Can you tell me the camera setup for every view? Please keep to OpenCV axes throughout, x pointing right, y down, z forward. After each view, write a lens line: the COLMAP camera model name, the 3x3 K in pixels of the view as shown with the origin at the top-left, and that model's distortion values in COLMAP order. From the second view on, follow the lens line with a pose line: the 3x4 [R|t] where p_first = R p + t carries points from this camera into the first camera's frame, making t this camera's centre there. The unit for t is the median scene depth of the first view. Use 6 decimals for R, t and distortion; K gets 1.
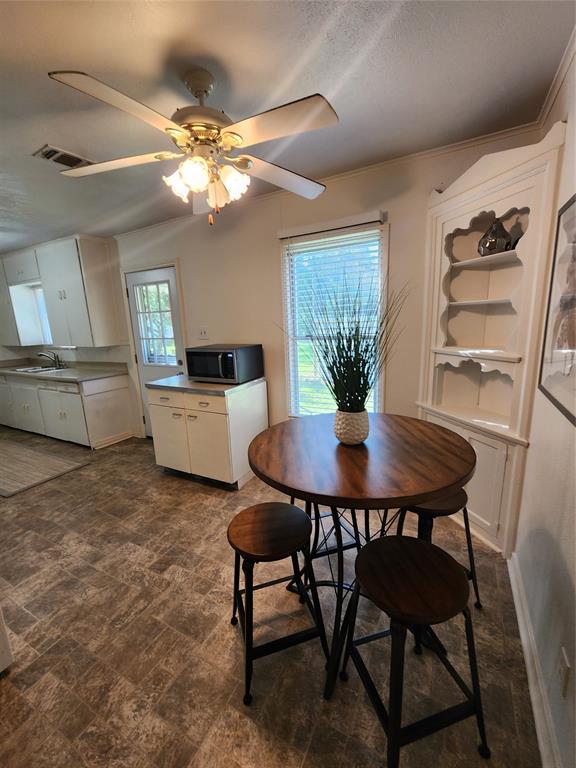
lens RADIAL K [[316.8, 0, 287.2], [0, 316.8, 385.5], [0, 0, 1]] dist [-0.001389, -0.002687]
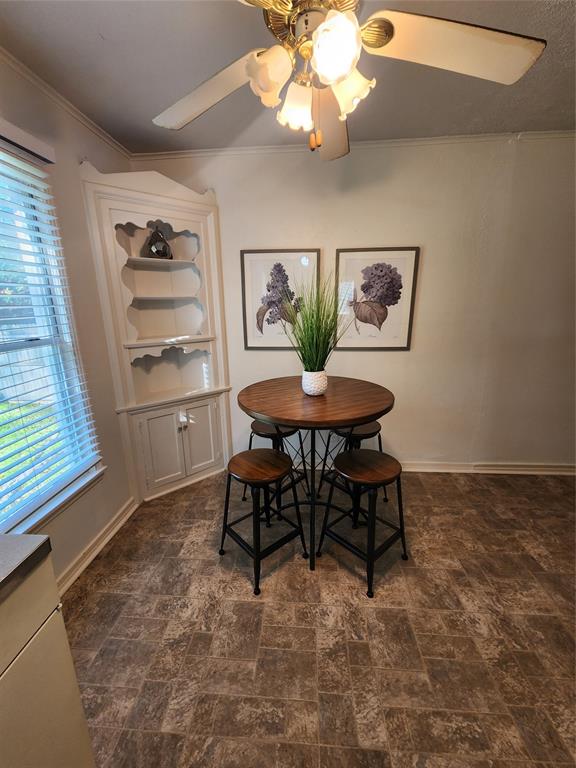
lens RADIAL K [[316.8, 0, 285.4], [0, 316.8, 384.7], [0, 0, 1]] dist [-0.001389, -0.002687]
pose [[-0.409395, -0.172477, 0.895906, -0.710000], [0.223041, 0.933253, 0.281589, -0.198509], [-0.884674, 0.315104, -0.343600, 1.145500]]
